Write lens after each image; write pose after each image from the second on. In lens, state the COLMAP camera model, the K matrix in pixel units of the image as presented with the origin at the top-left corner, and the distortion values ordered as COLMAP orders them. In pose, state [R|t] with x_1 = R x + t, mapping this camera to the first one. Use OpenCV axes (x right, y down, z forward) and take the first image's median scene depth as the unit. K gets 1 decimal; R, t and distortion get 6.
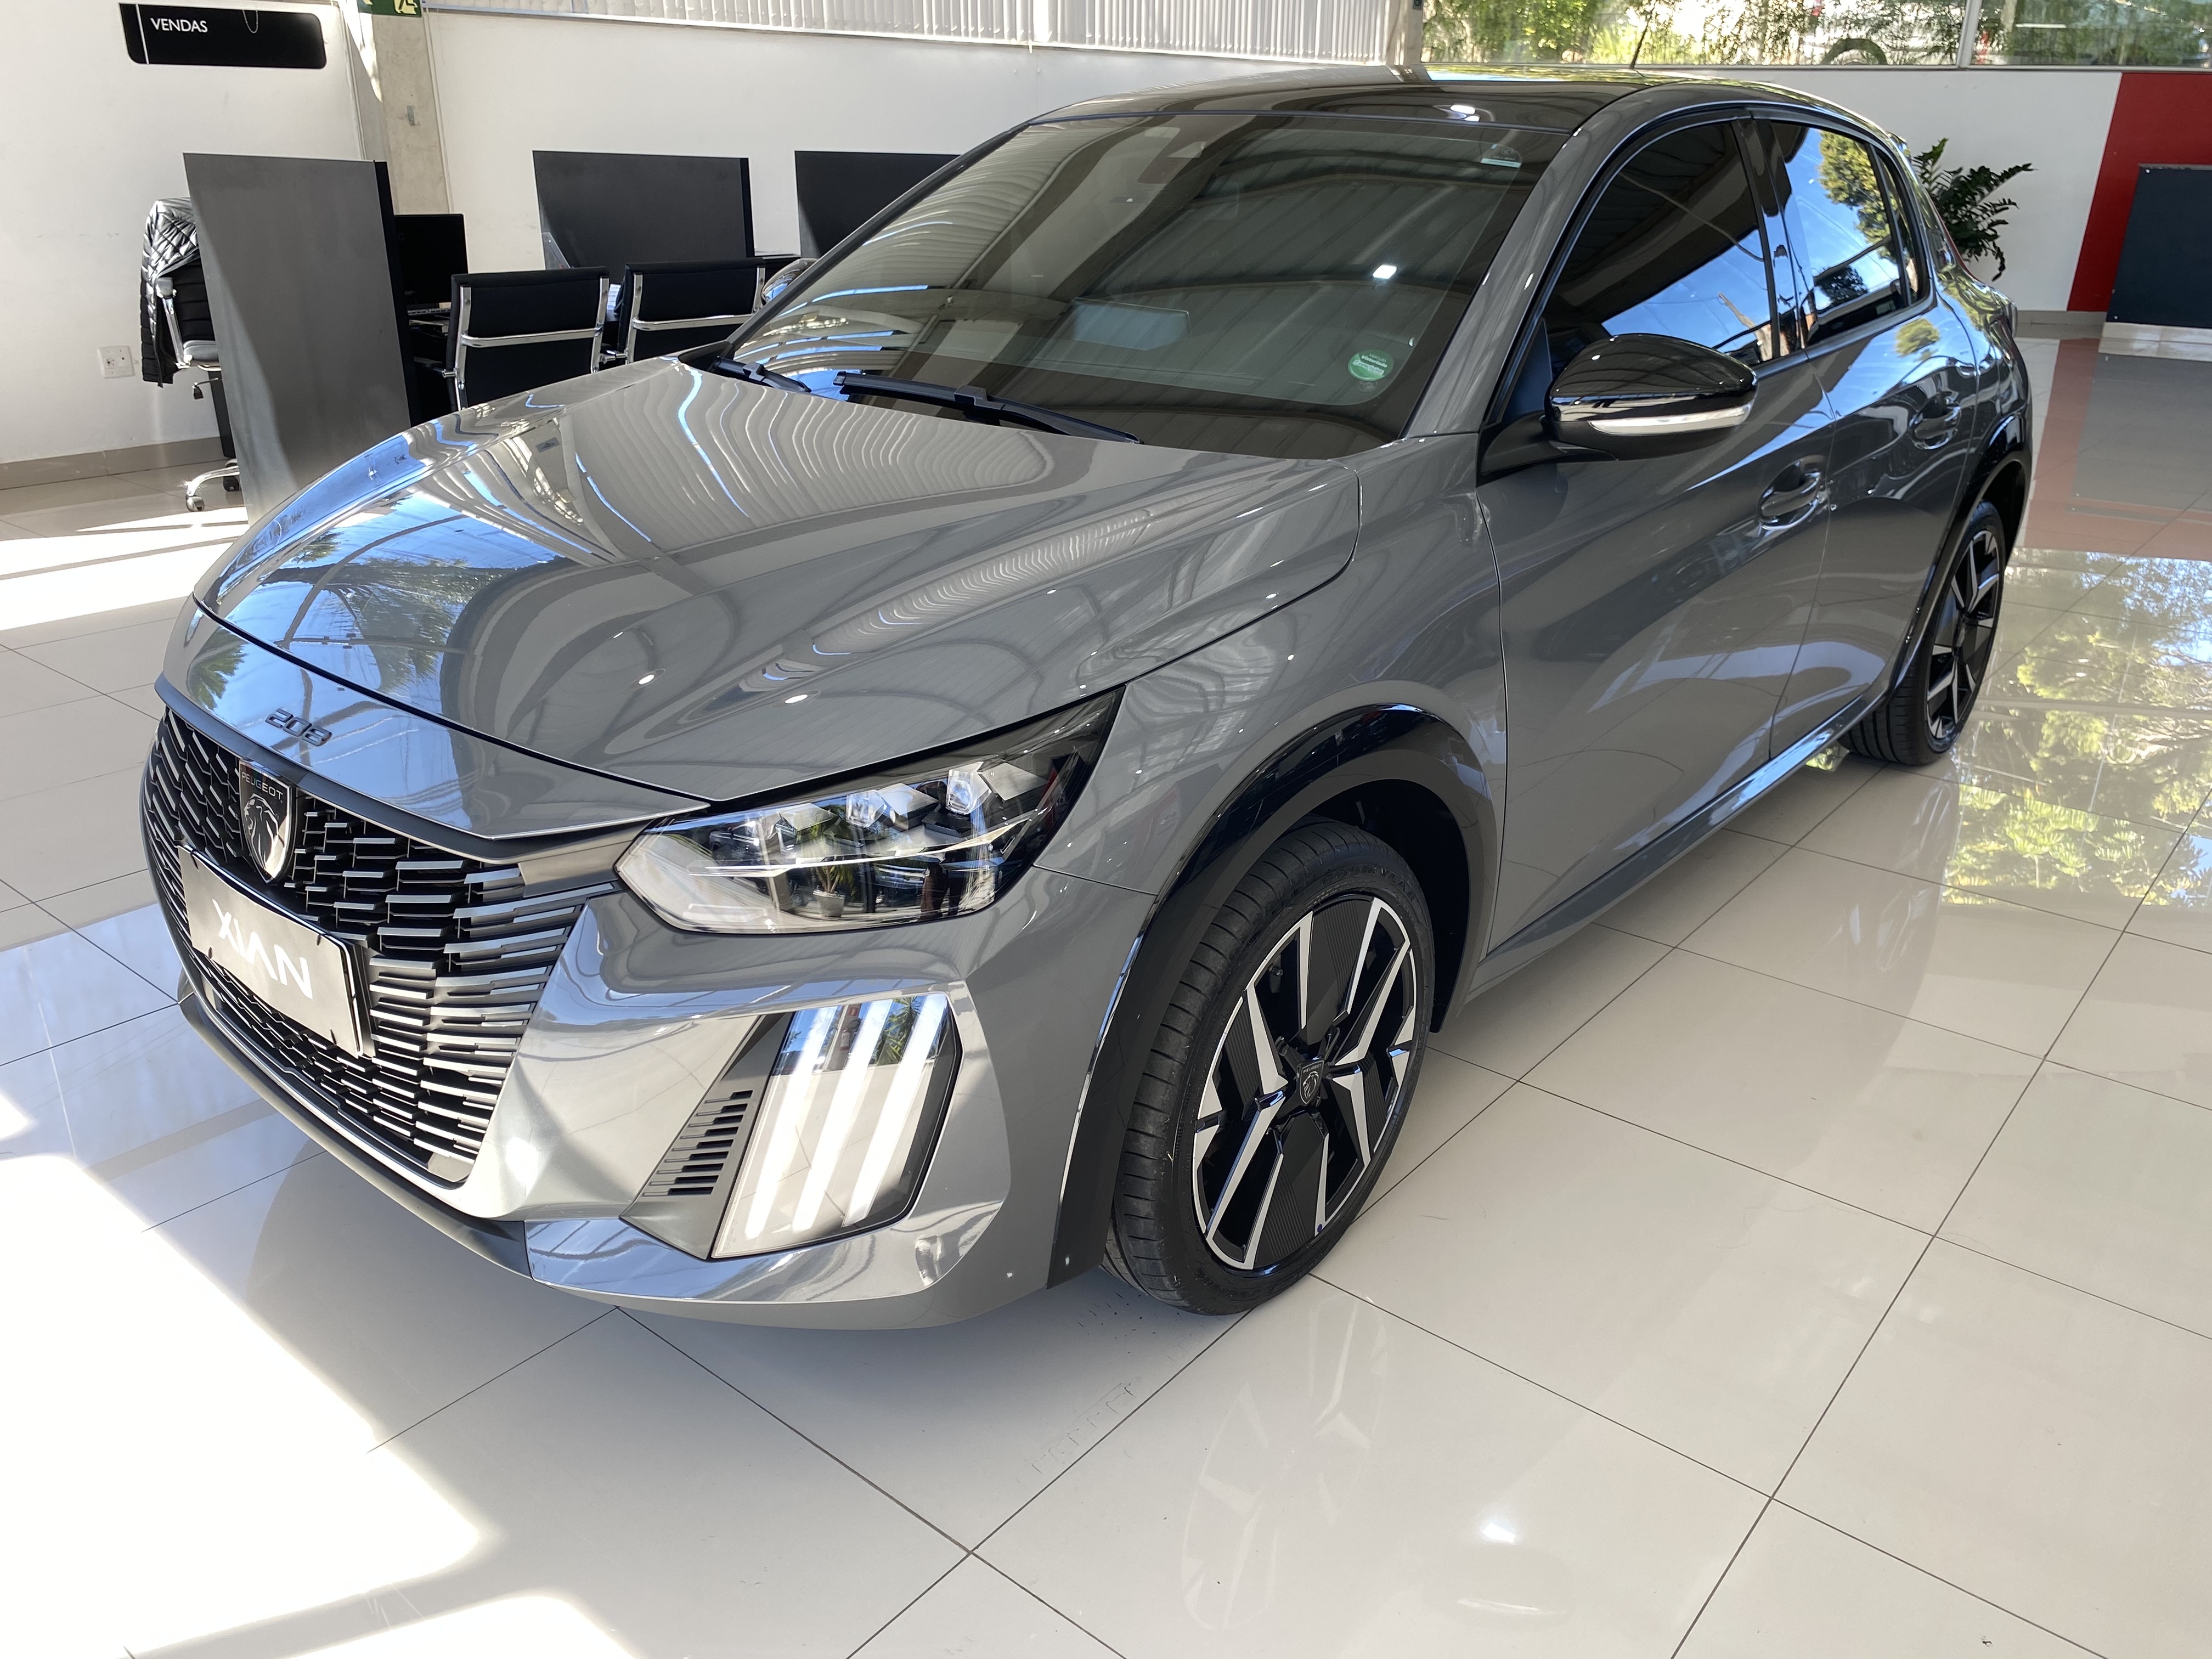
lens RADIAL K [[1711.9, 0, 1128.1], [0, 1711.9, 821.5], [0, 0, 1]] dist [0.006766, -0.009006]
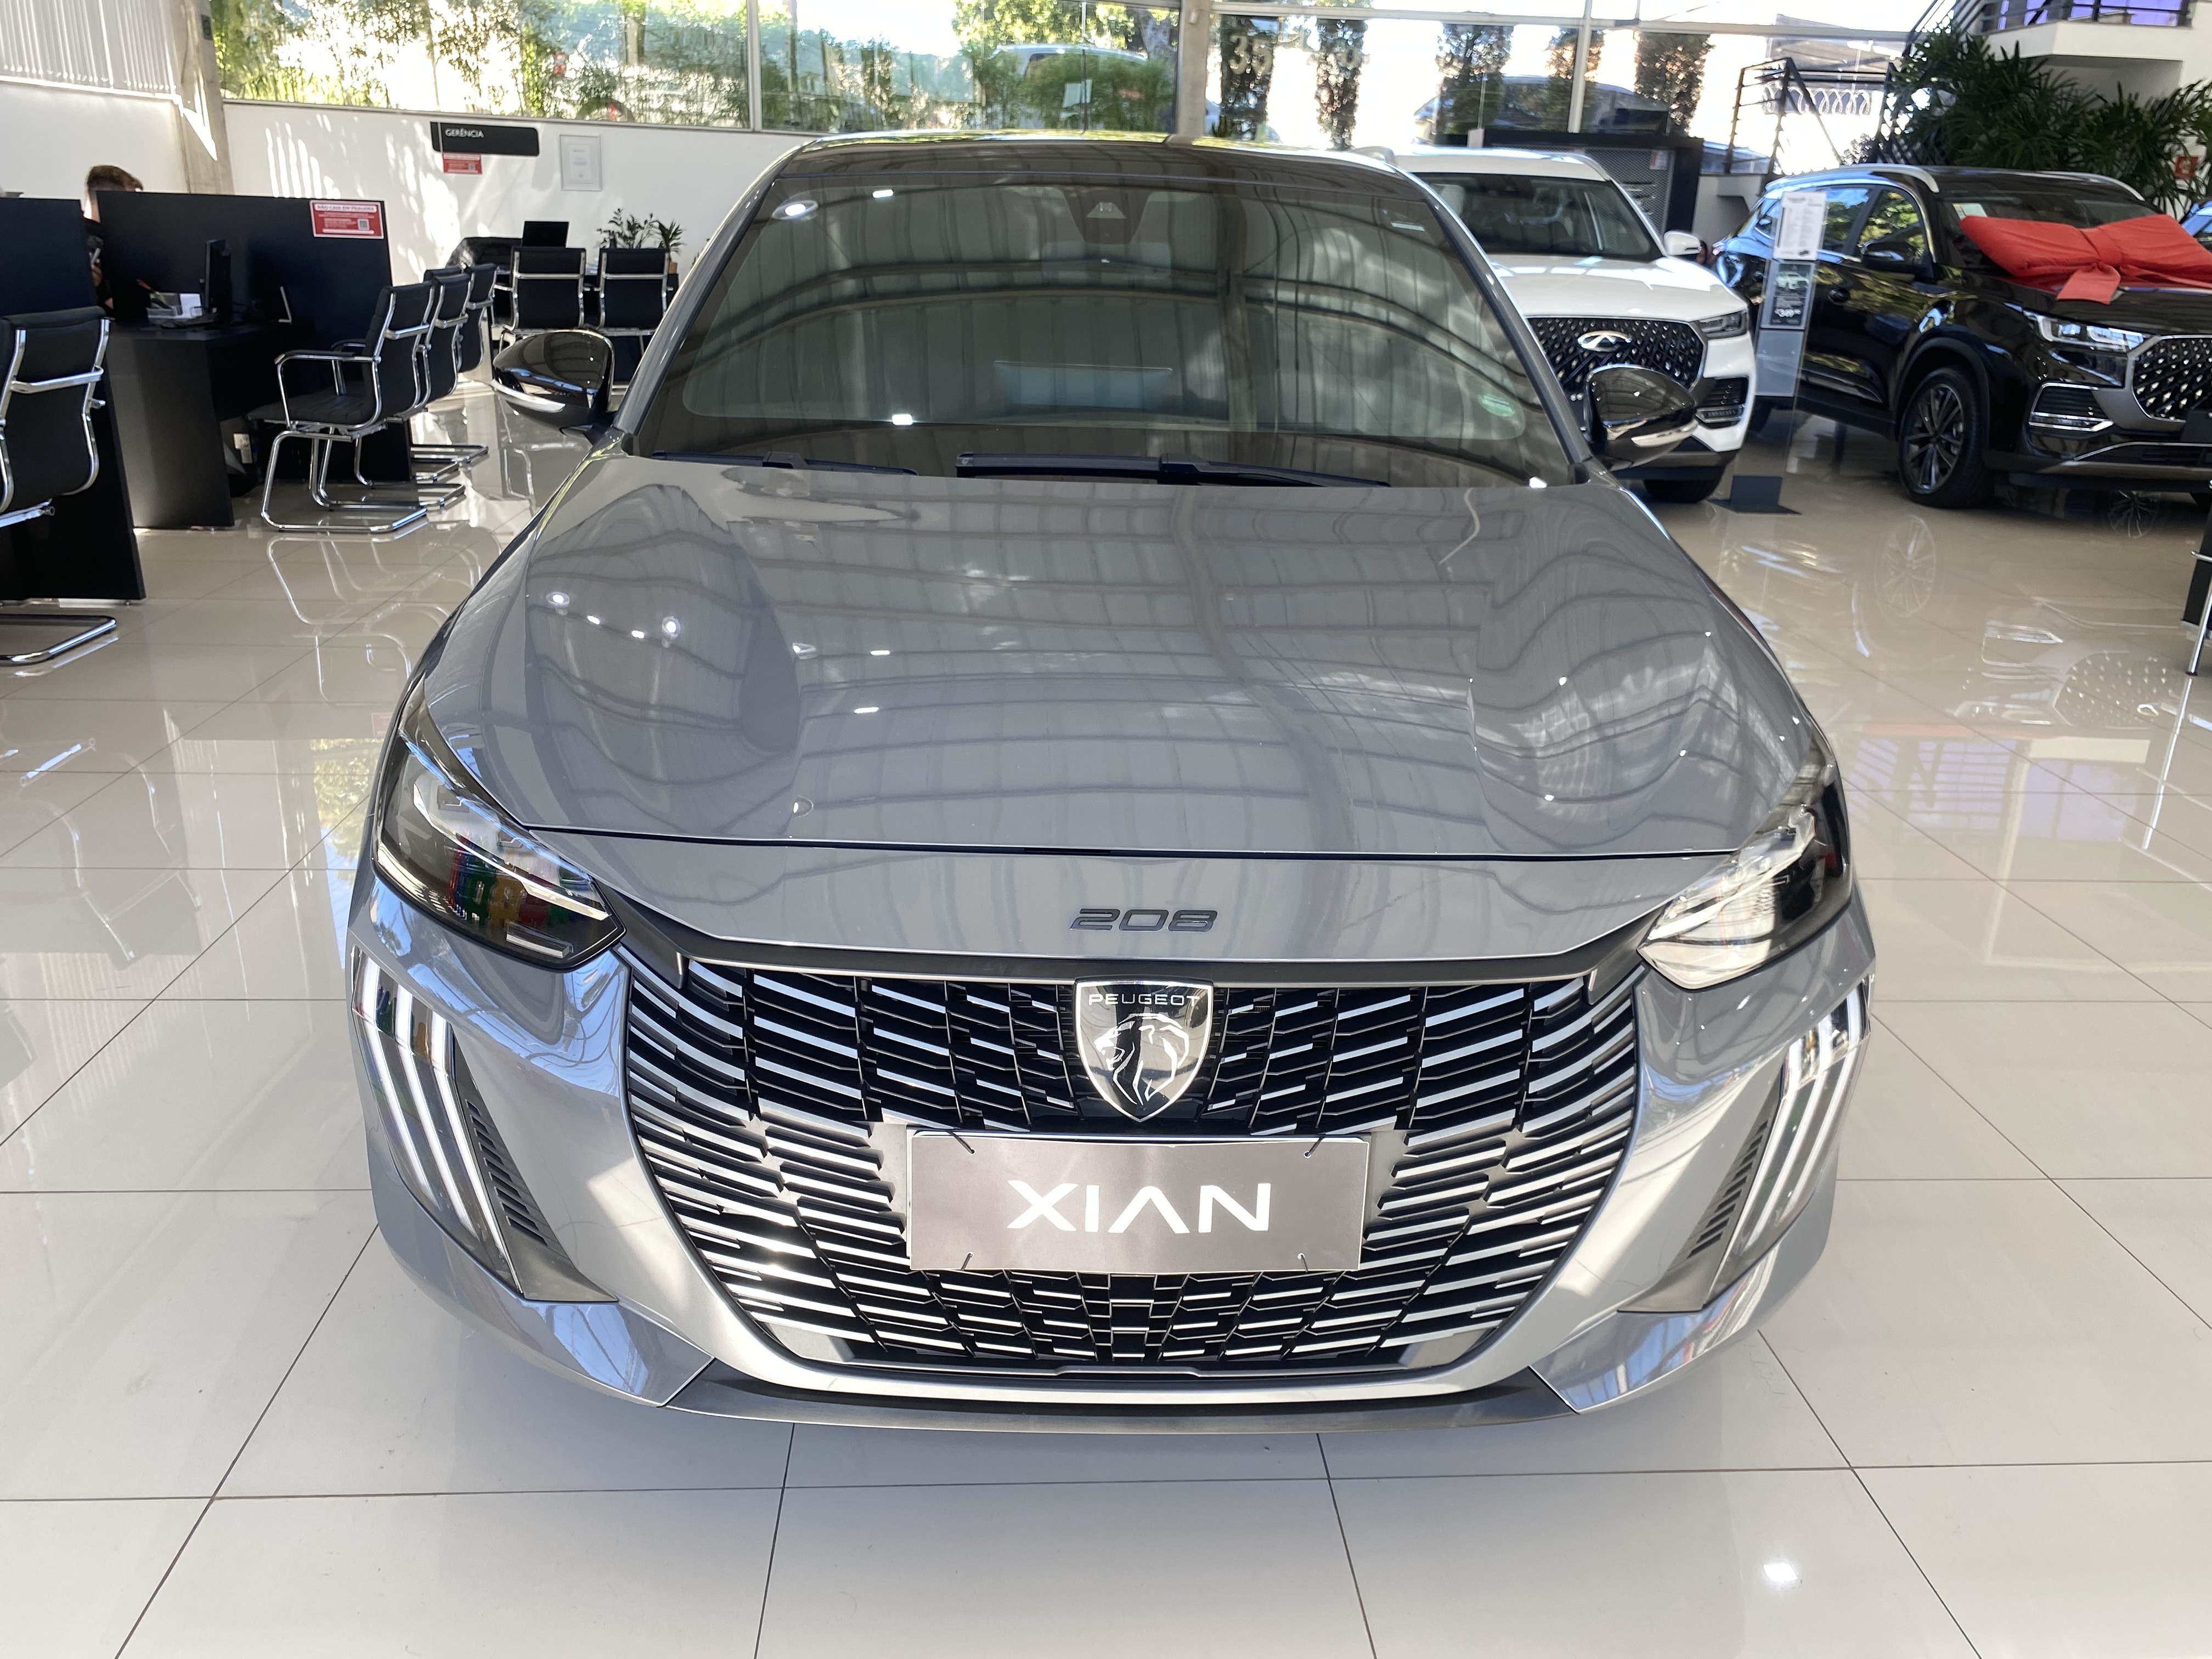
lens RADIAL K [[1711.9, 0, 1128.1], [0, 1711.9, 821.5], [0, 0, 1]] dist [0.006766, -0.009006]
pose [[0.729468, -0.216672, 0.648791, -1.051291], [0.233547, 0.970399, 0.061489, -0.157997], [-0.642909, 0.106669, 0.758478, 0.415657]]
